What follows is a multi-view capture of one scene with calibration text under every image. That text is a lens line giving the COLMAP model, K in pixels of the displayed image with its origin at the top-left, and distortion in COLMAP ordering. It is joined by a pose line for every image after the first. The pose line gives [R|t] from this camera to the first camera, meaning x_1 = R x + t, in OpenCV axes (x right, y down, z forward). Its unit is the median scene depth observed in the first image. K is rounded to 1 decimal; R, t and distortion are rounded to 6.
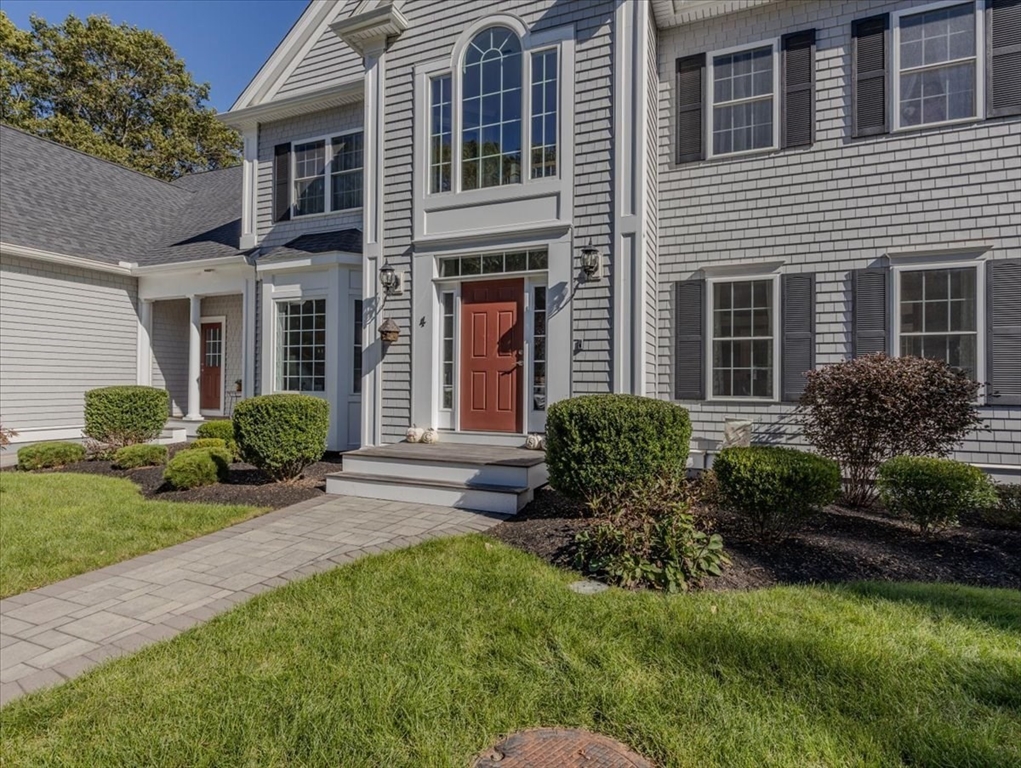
lens RADIAL K [[495.4, 0, 511.2], [0, 495.4, 376.1], [0, 0, 1]] dist [-0.005201, -0.000603]
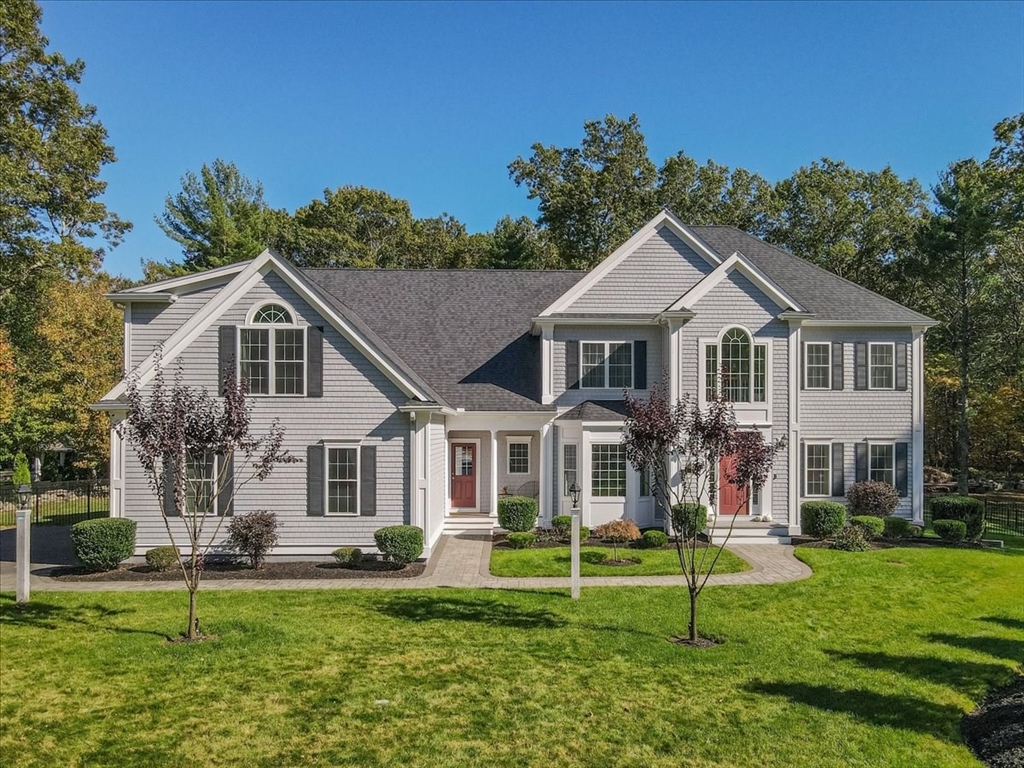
lens RADIAL K [[817.9, 0, 517.0], [0, 817.9, 389.3], [0, 0, 1]] dist [-0.010320, -0.002212]
pose [[0.884571, 0.018400, 0.466043, -2.647341], [-0.010364, 0.999750, -0.019801, -0.367952], [-0.466291, 0.012685, 0.884540, -1.787644]]
